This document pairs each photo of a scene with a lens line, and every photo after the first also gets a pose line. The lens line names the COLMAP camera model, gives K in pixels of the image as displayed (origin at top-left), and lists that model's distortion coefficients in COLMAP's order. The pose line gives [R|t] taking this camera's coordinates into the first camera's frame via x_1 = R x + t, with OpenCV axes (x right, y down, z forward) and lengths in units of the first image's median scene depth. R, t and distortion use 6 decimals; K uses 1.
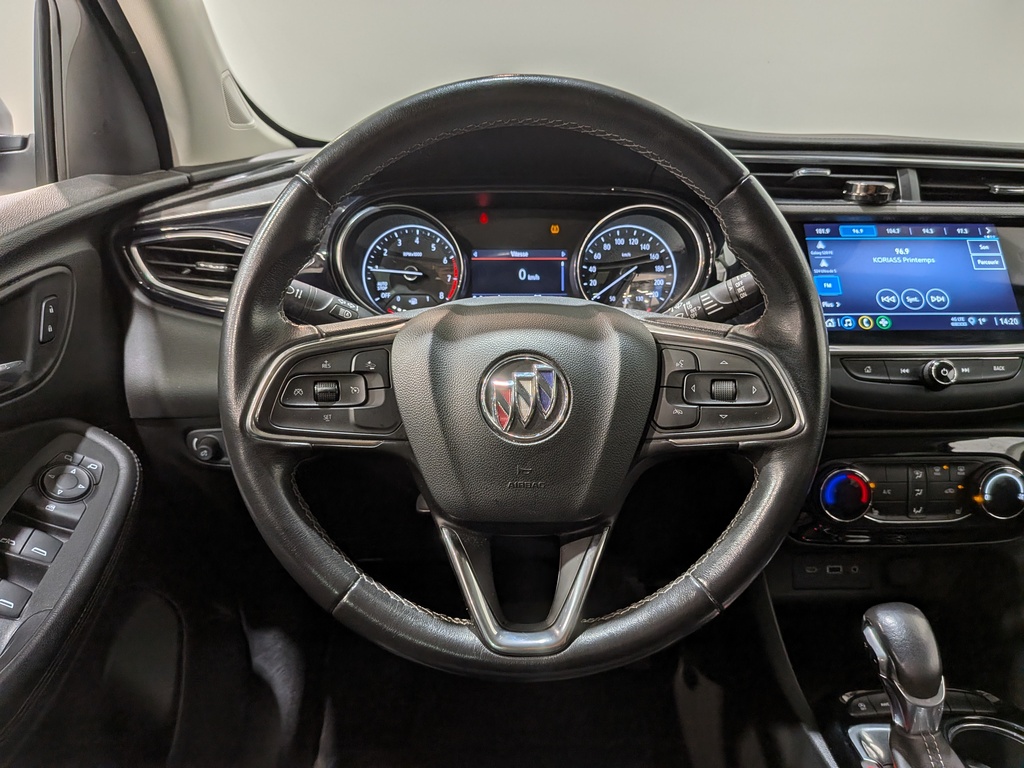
lens RADIAL K [[739.9, 0, 514.8], [0, 739.9, 387.4], [0, 0, 1]] dist [0.050545, -0.092472]
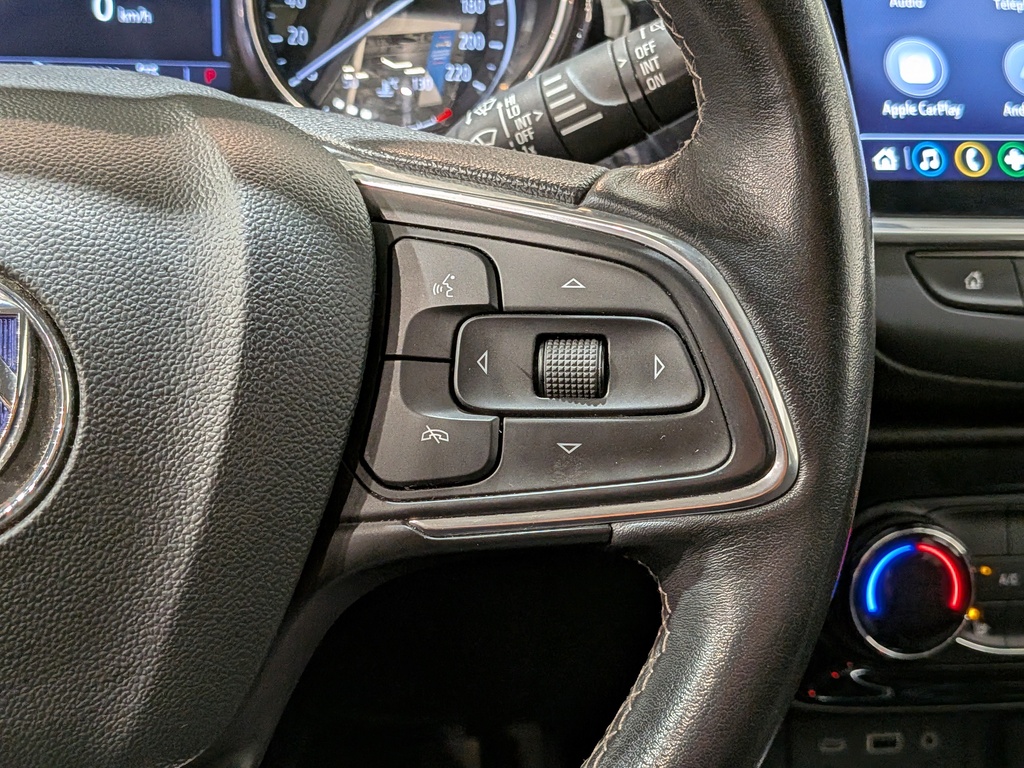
lens RADIAL K [[1470.8, 0, 537.2], [0, 1470.8, 415.8], [0, 0, 1]] dist [0.104280, 0.000000]
pose [[0.986164, -0.016167, 0.164983, 0.118219], [0.000459, 0.995496, 0.094807, -0.028141], [-0.165773, -0.093419, 0.981729, 0.265744]]
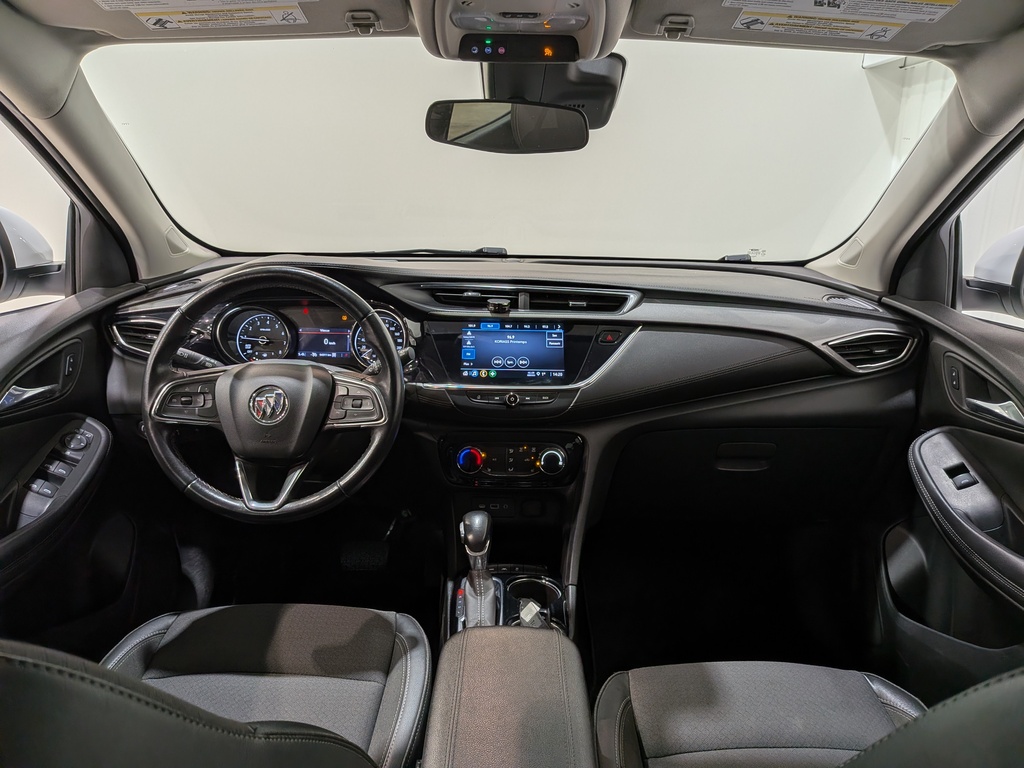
lens RADIAL K [[739.9, 0, 514.9], [0, 739.9, 389.3], [0, 0, 1]] dist [0.050545, -0.092472]
pose [[0.999721, 0.022642, -0.006740, 0.598774], [-0.022834, 0.999290, -0.029971, 0.012591], [0.006056, 0.030117, 0.999528, -1.013774]]
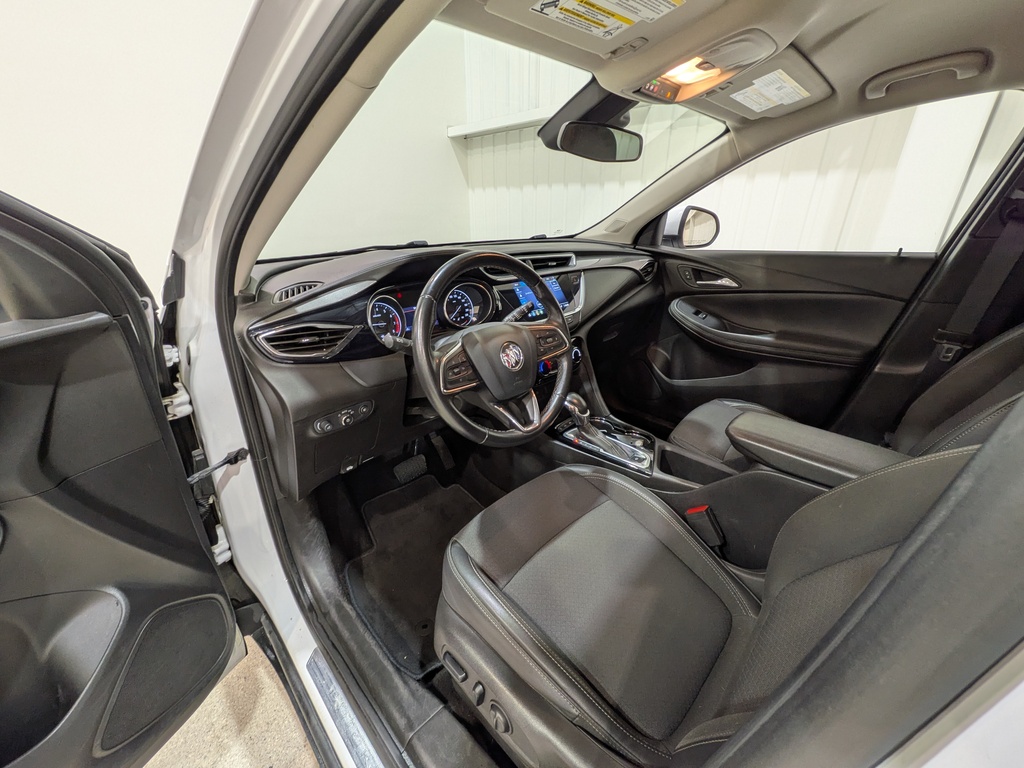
lens RADIAL K [[410.3, 0, 511.0], [0, 410.3, 371.3], [0, 0, 1]] dist [0.003894, 0.000356]
pose [[0.723873, -0.258863, 0.639529, -0.823682], [0.216680, 0.965341, 0.145486, -0.132380], [-0.655025, 0.033260, 0.754875, -0.238516]]
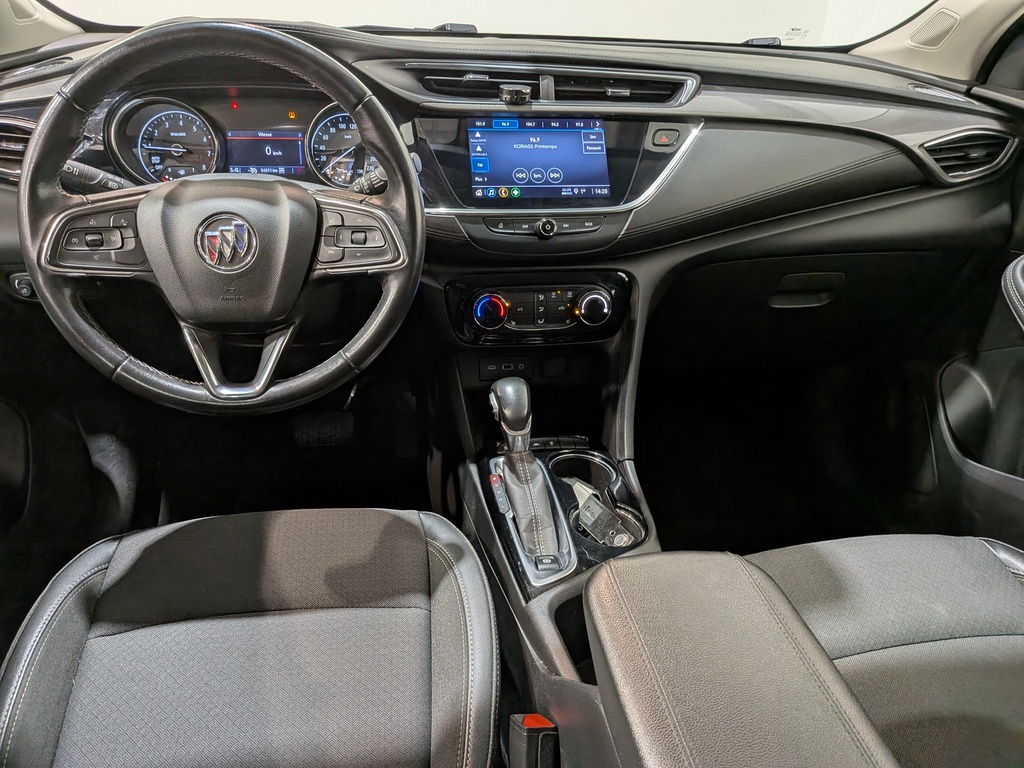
lens RADIAL K [[739.9, 0, 502.0], [0, 739.9, 396.4], [0, 0, 1]] dist [0.050545, -0.092472]
pose [[0.989196, -0.036394, 0.142013, 0.260888], [0.007688, 0.980241, 0.197658, 0.018282], [-0.146401, -0.194431, 0.969930, -0.507468]]
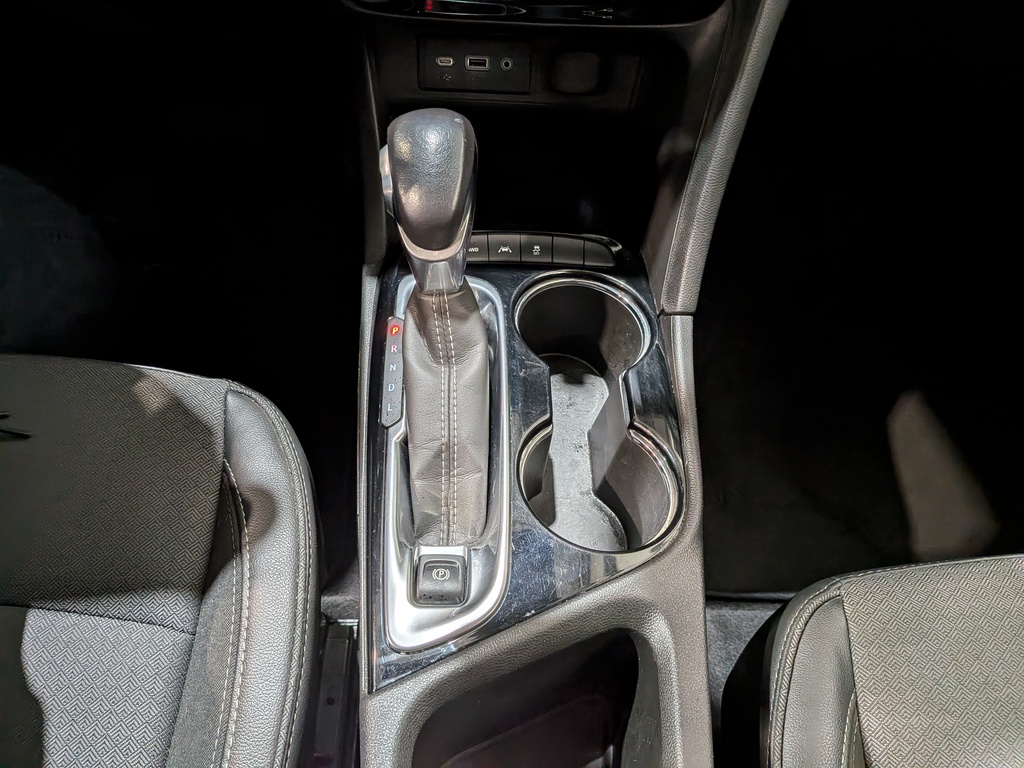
lens RADIAL K [[739.9, 0, 504.4], [0, 739.9, 401.4], [0, 0, 1]] dist [0.050545, -0.092472]
pose [[0.998636, 0.031862, 0.041364, 0.537269], [-0.050456, 0.792685, 0.607540, 0.086367], [-0.013431, -0.608798, 0.793211, 0.308281]]
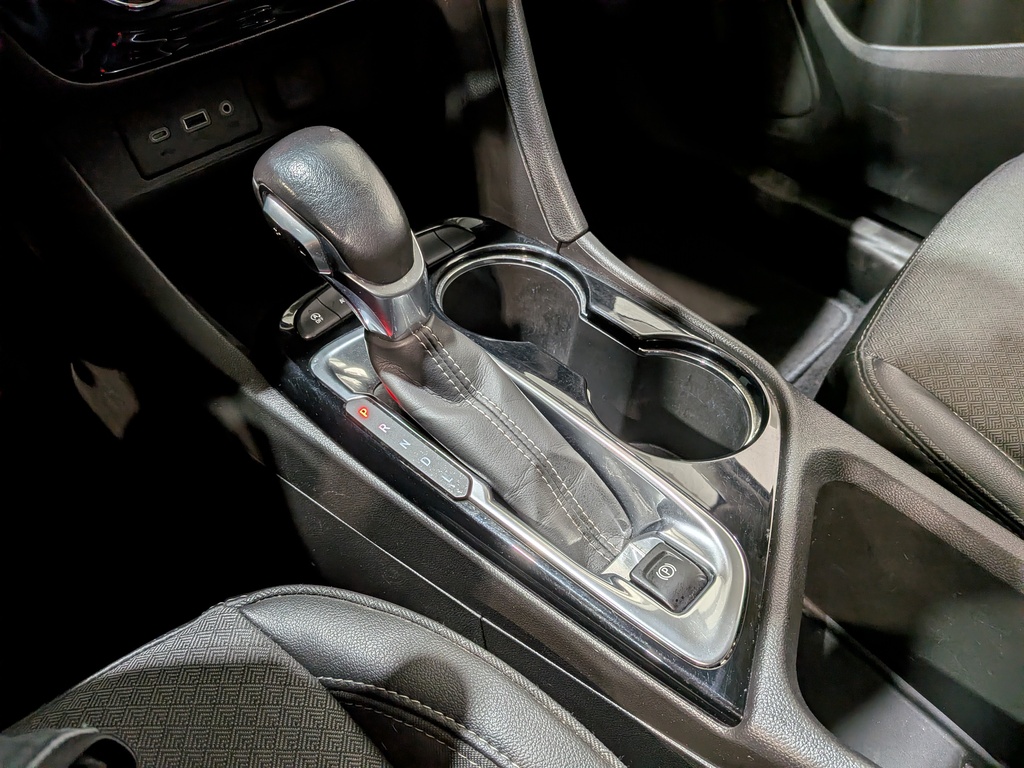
lens RADIAL K [[739.9, 0, 513.6], [0, 739.9, 402.9], [0, 0, 1]] dist [0.050545, -0.092472]
pose [[0.701135, -0.527708, 0.479515, 0.258247], [0.189219, 0.786095, 0.588430, 0.153718], [-0.687464, -0.321836, 0.651011, 0.476467]]
